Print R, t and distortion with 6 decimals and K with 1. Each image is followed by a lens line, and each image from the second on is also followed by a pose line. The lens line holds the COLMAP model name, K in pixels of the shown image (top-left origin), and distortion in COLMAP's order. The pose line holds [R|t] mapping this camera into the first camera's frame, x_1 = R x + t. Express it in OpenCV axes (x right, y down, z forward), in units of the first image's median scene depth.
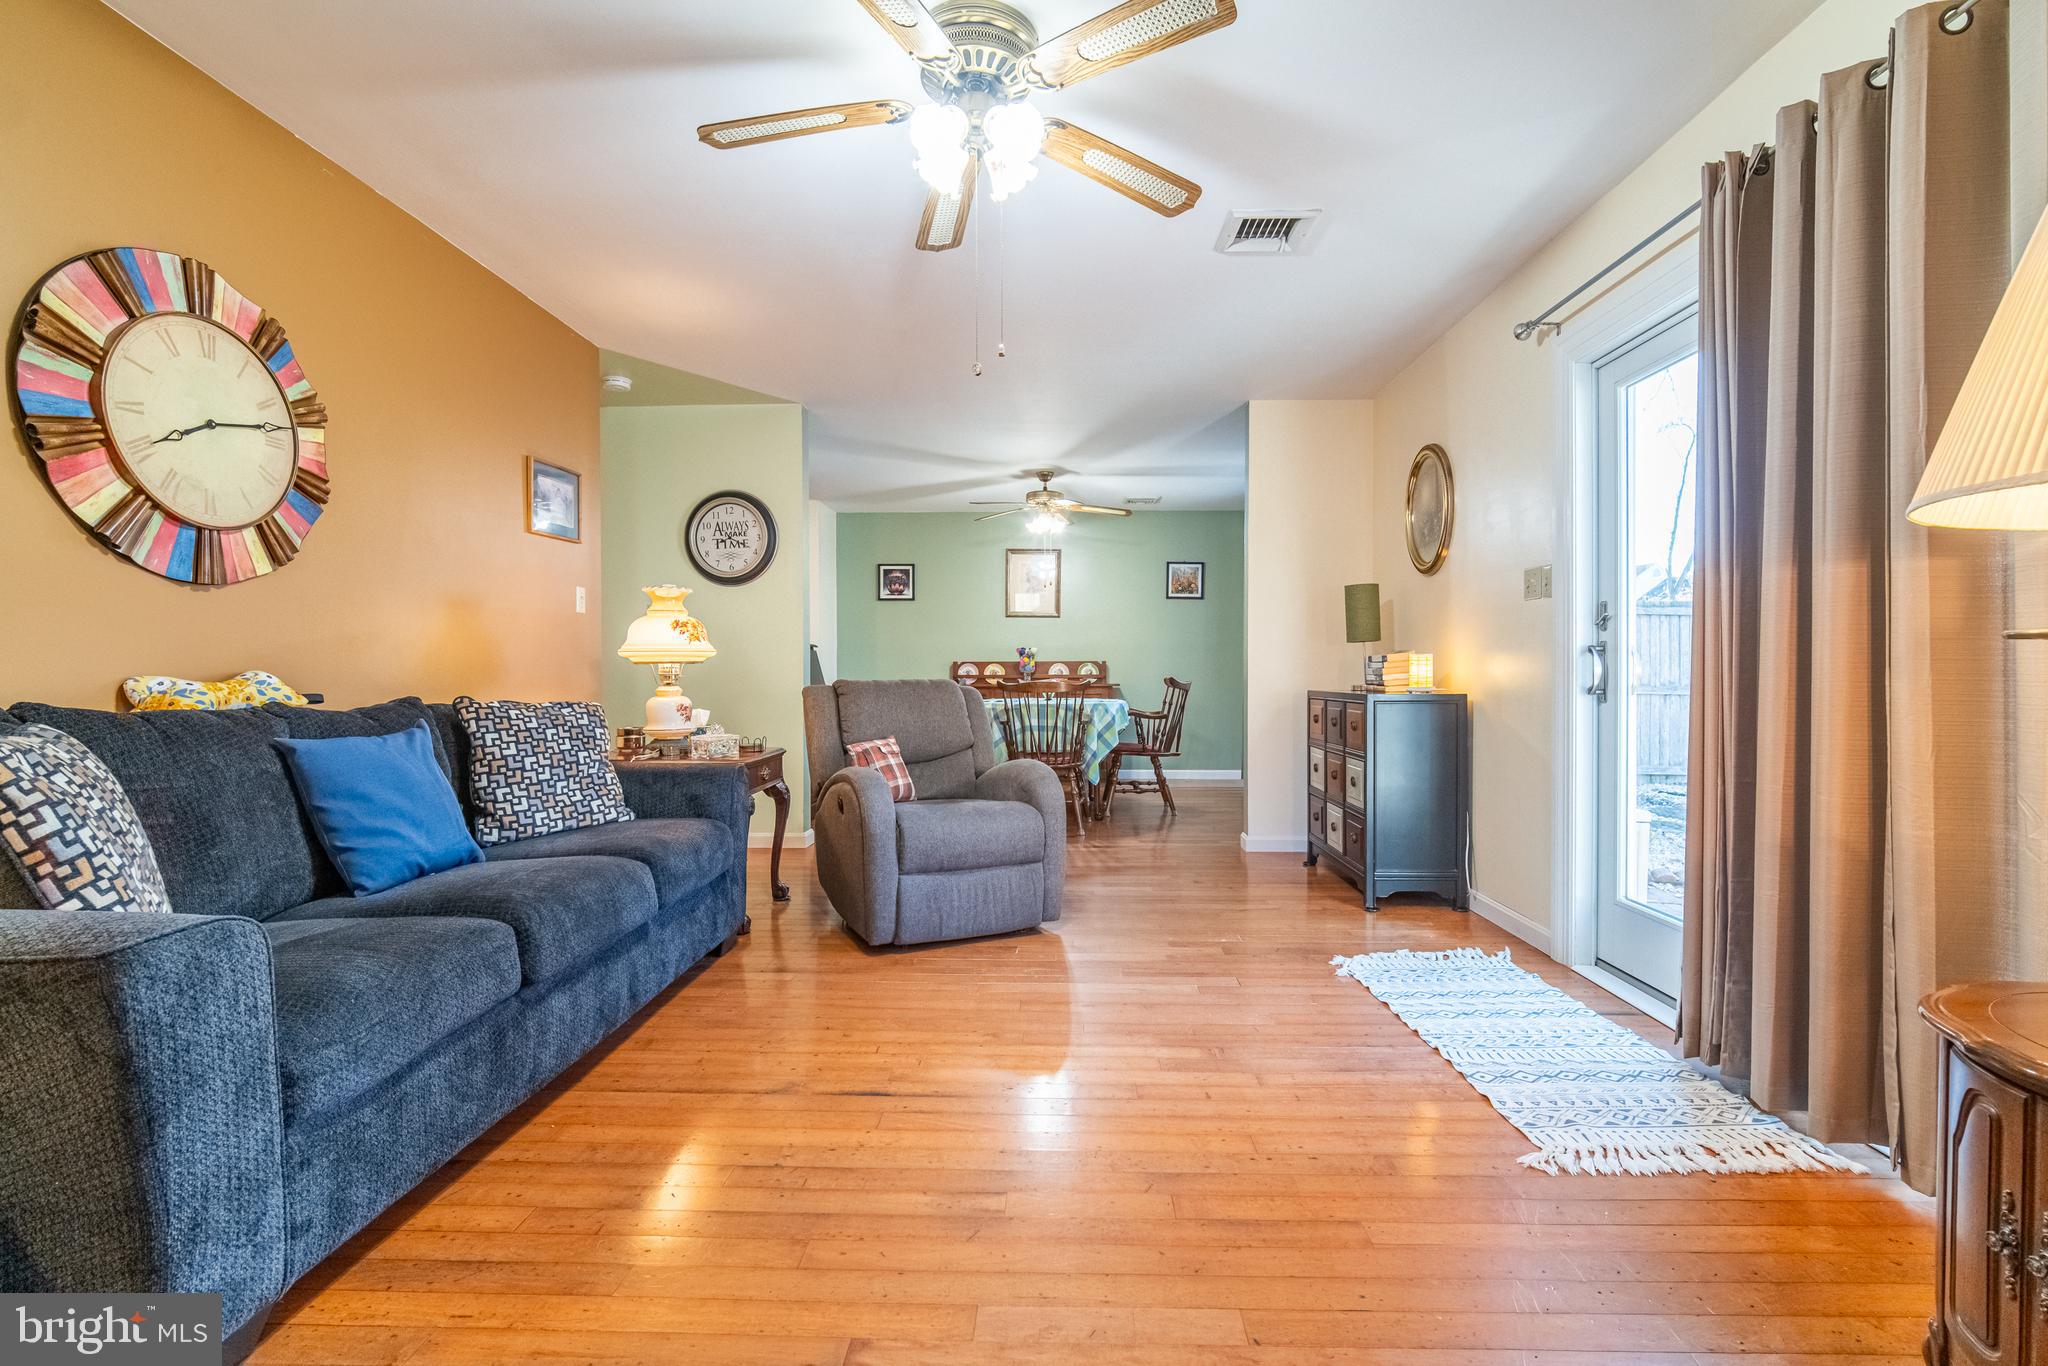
lens RADIAL K [[940.7, 0, 1065.9], [0, 940.7, 685.5], [0, 0, 1]] dist [-0.020255, 0.001136]
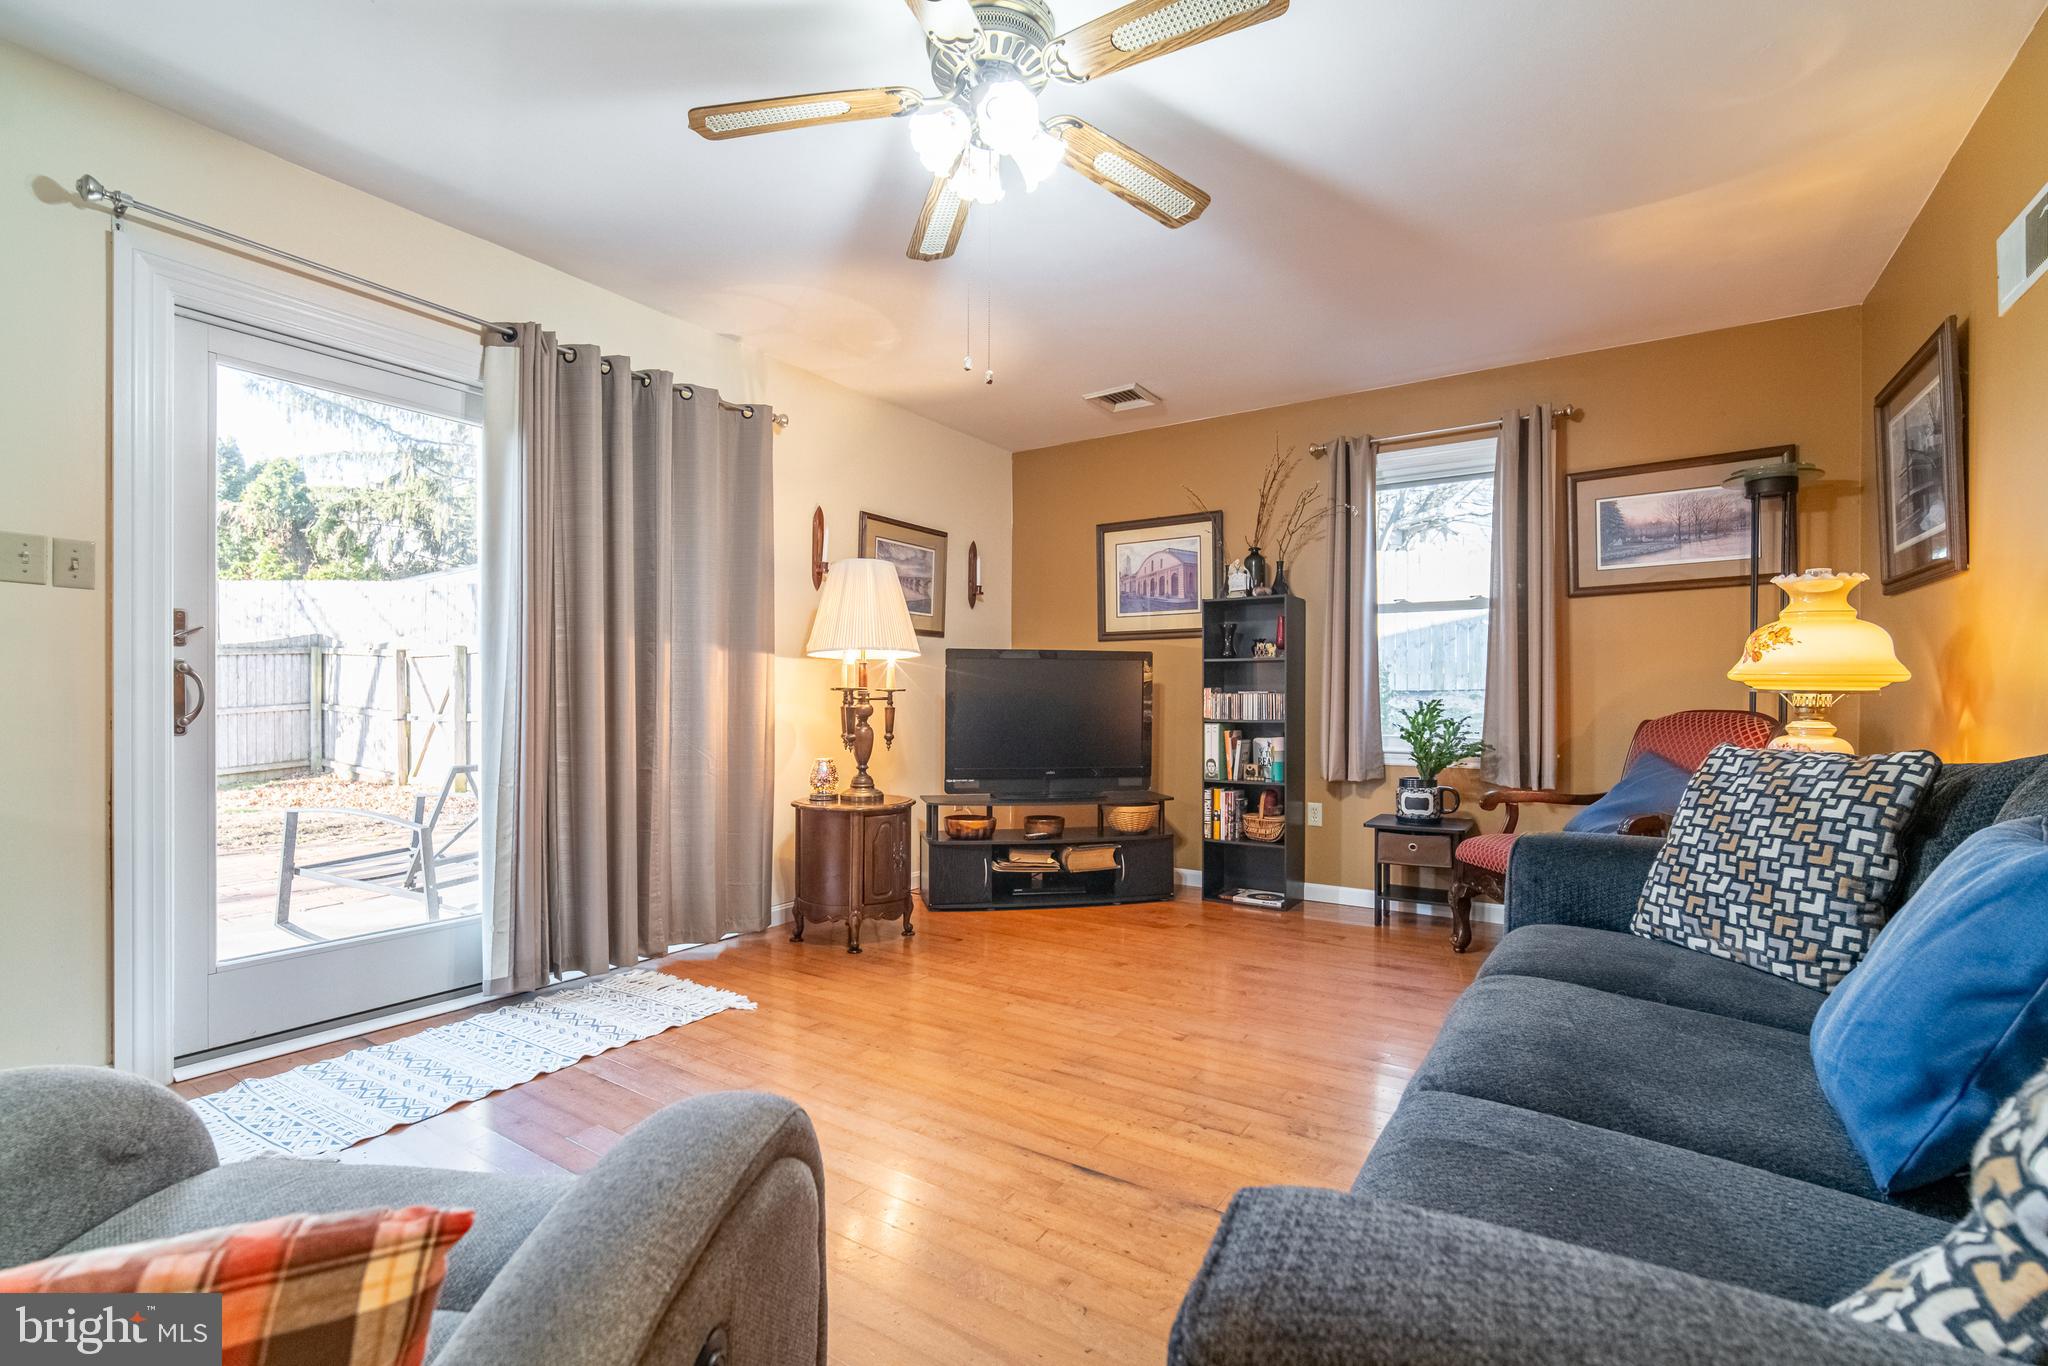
lens RADIAL K [[896.1, 0, 1019.7], [0, 896.1, 694.7], [0, 0, 1]] dist [-0.010826, 0.000744]
pose [[-0.842413, 0.000697, 0.538831, -0.591945], [0.002252, 0.999995, 0.002228, -0.018077], [-0.538827, 0.003091, -0.842411, 1.703577]]
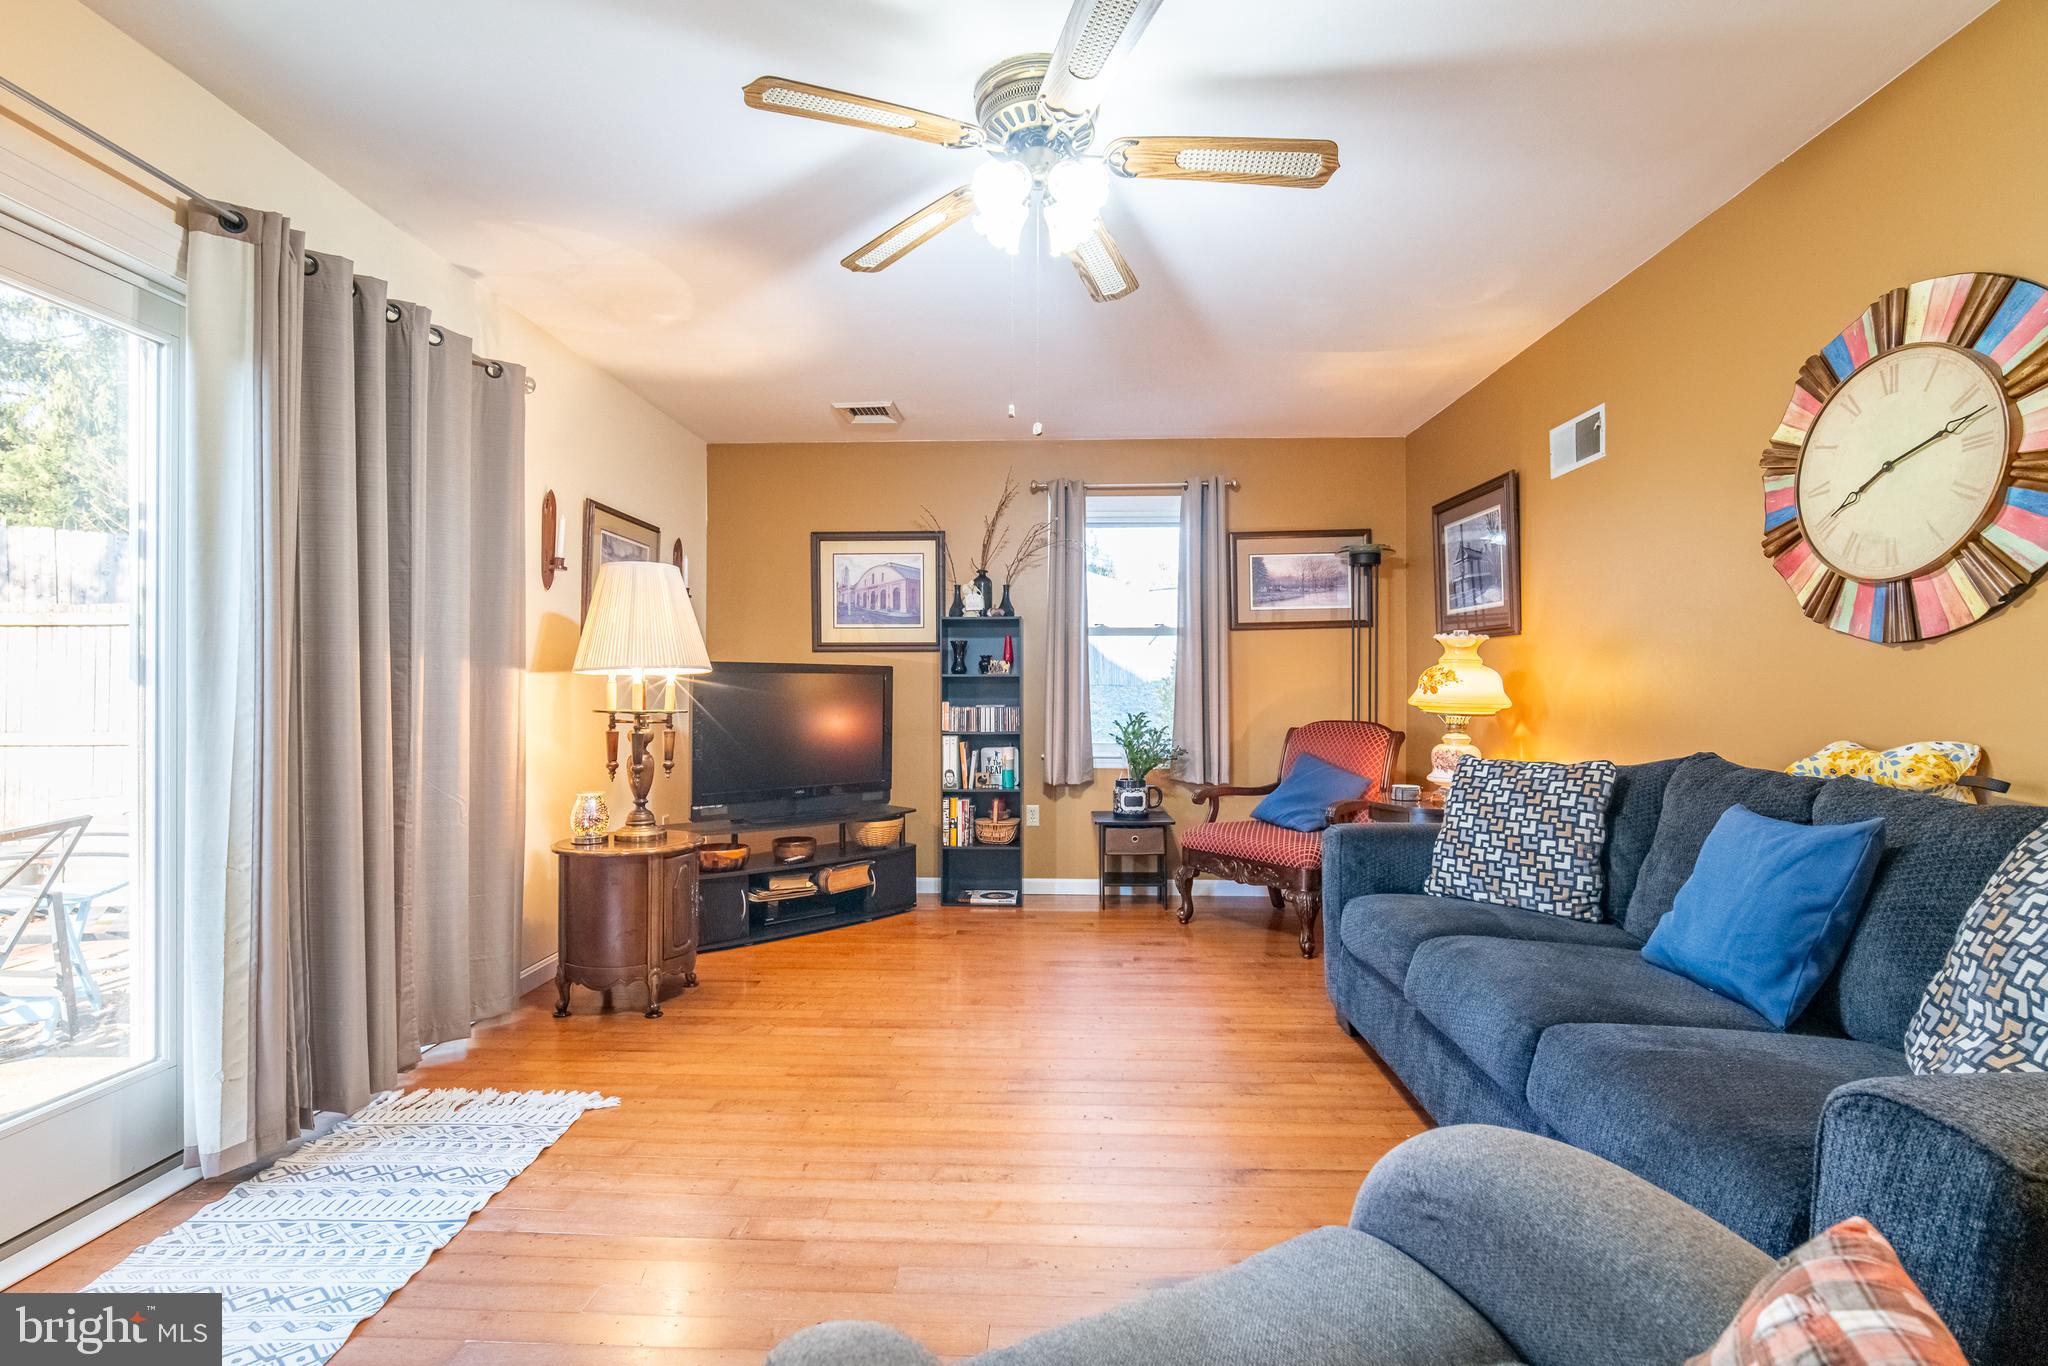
lens RADIAL K [[903.7, 0, 1024.0], [0, 903.7, 683.0], [0, 0, 1]] dist [-0.009910, 0.000644]
pose [[-0.999651, 0.000658, 0.026396, -0.101131], [0.000616, 0.999999, -0.001616, -0.068944], [-0.026397, -0.001599, -0.999650, 1.896573]]
